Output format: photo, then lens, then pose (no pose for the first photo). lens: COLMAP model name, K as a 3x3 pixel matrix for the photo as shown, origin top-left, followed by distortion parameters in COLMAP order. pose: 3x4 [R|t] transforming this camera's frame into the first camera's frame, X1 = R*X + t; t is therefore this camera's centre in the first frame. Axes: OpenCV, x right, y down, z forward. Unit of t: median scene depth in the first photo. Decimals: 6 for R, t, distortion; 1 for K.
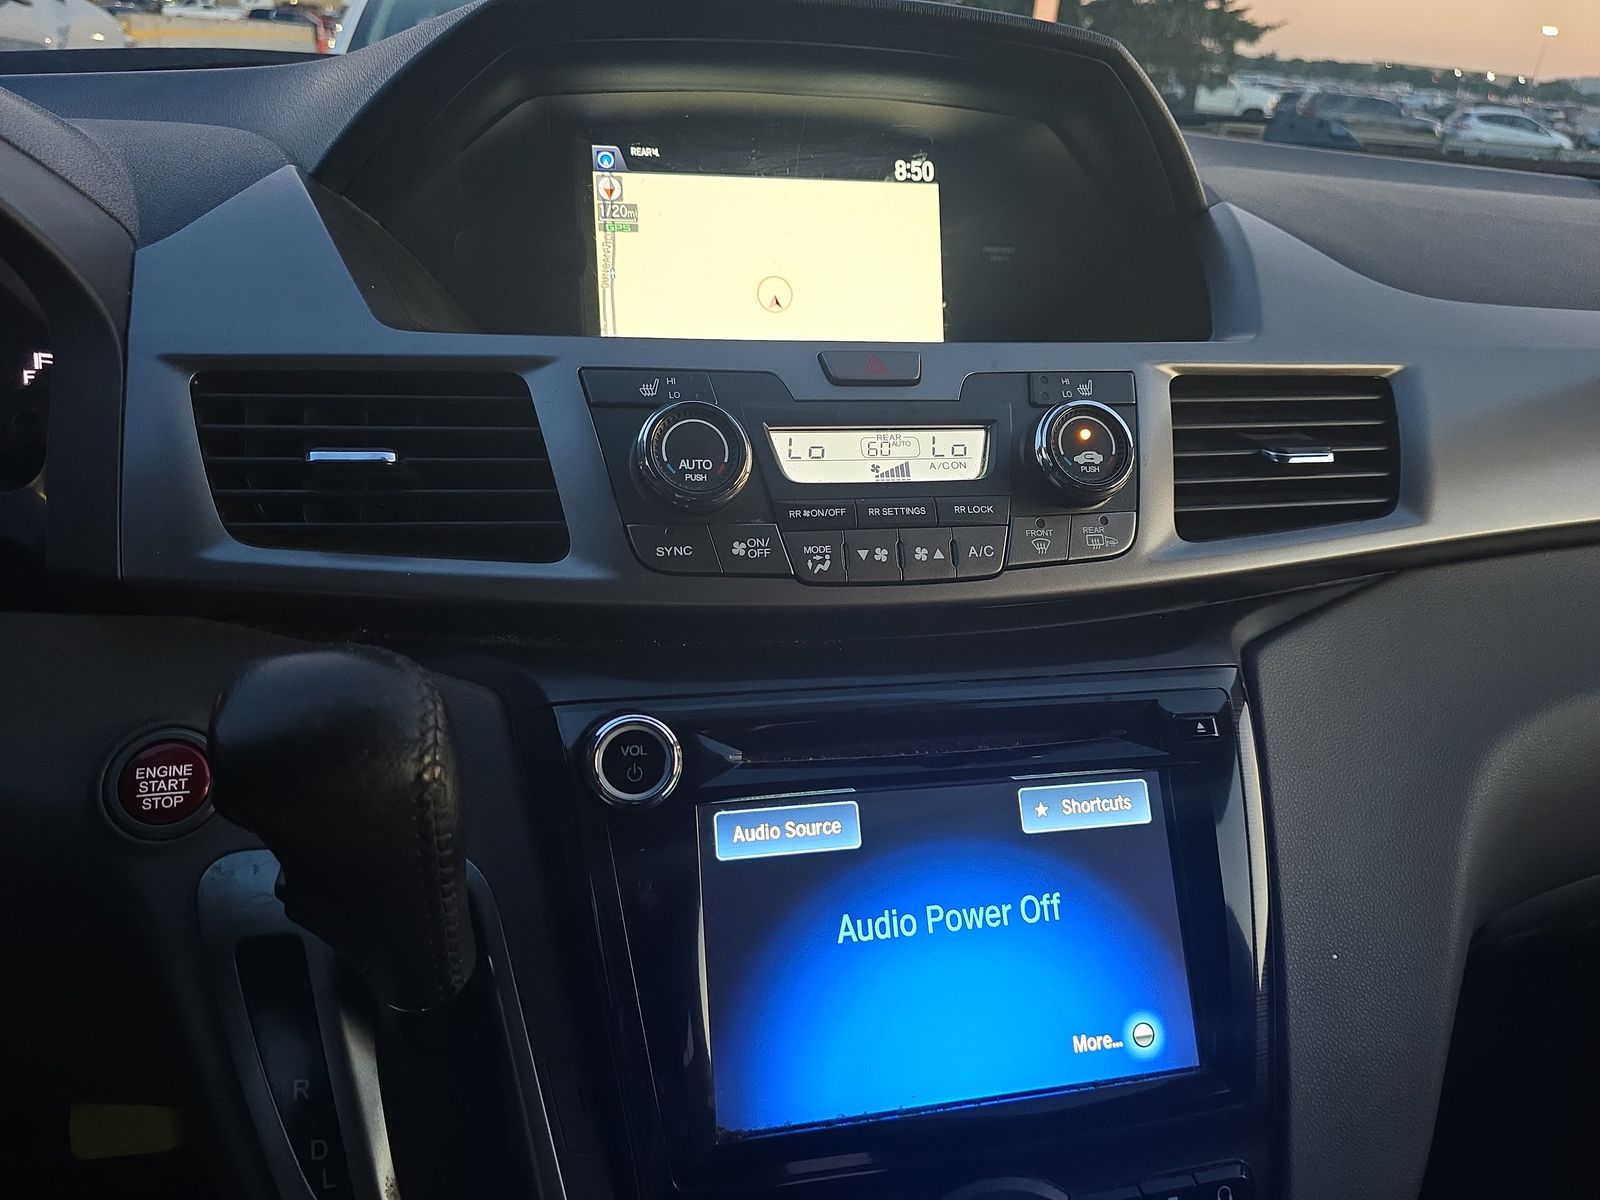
lens RADIAL K [[1144.3, 0, 800.0], [0, 1144.3, 600.0], [0, 0, 1]] dist [-0.005313, -0.008999]
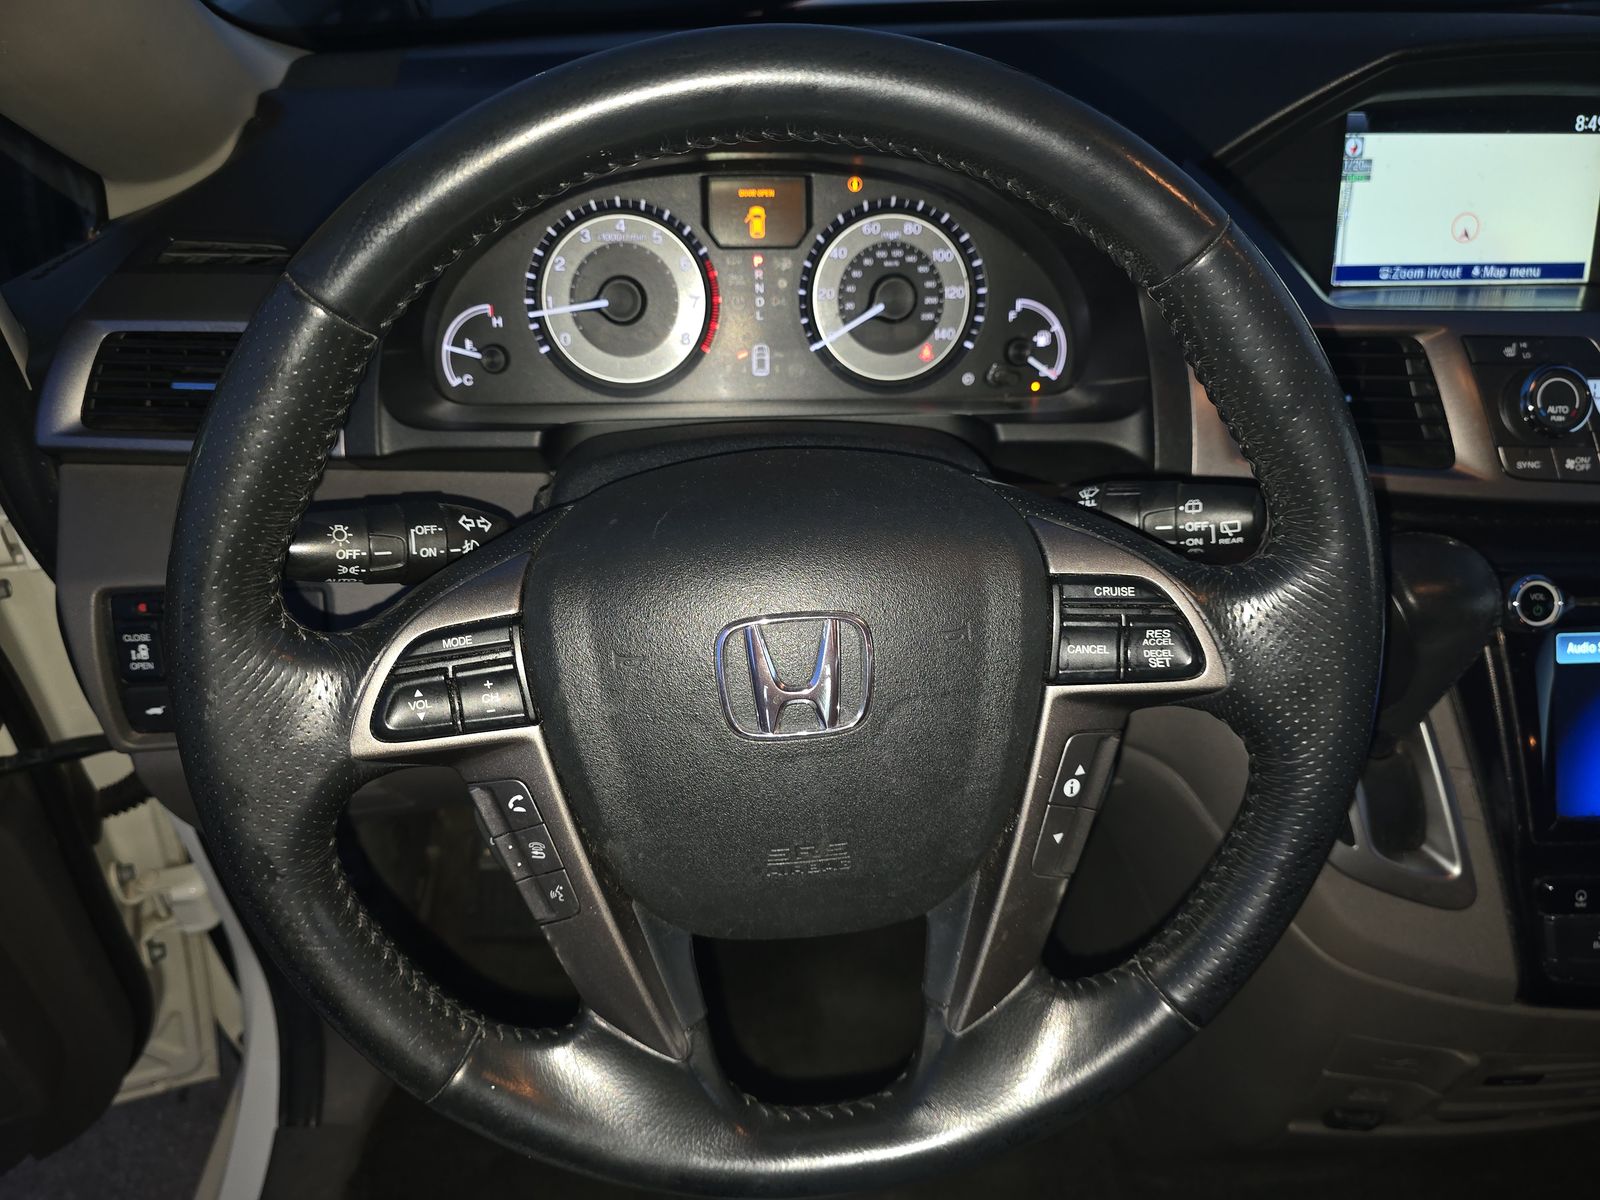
lens RADIAL K [[1144.3, 0, 800.0], [0, 1144.3, 600.0], [0, 0, 1]] dist [-0.005313, -0.008999]
pose [[0.987574, 0.054128, -0.147537, -0.802000], [-0.023722, 0.979399, 0.200535, -0.141722], [0.155352, -0.194543, 0.968514, -0.638345]]
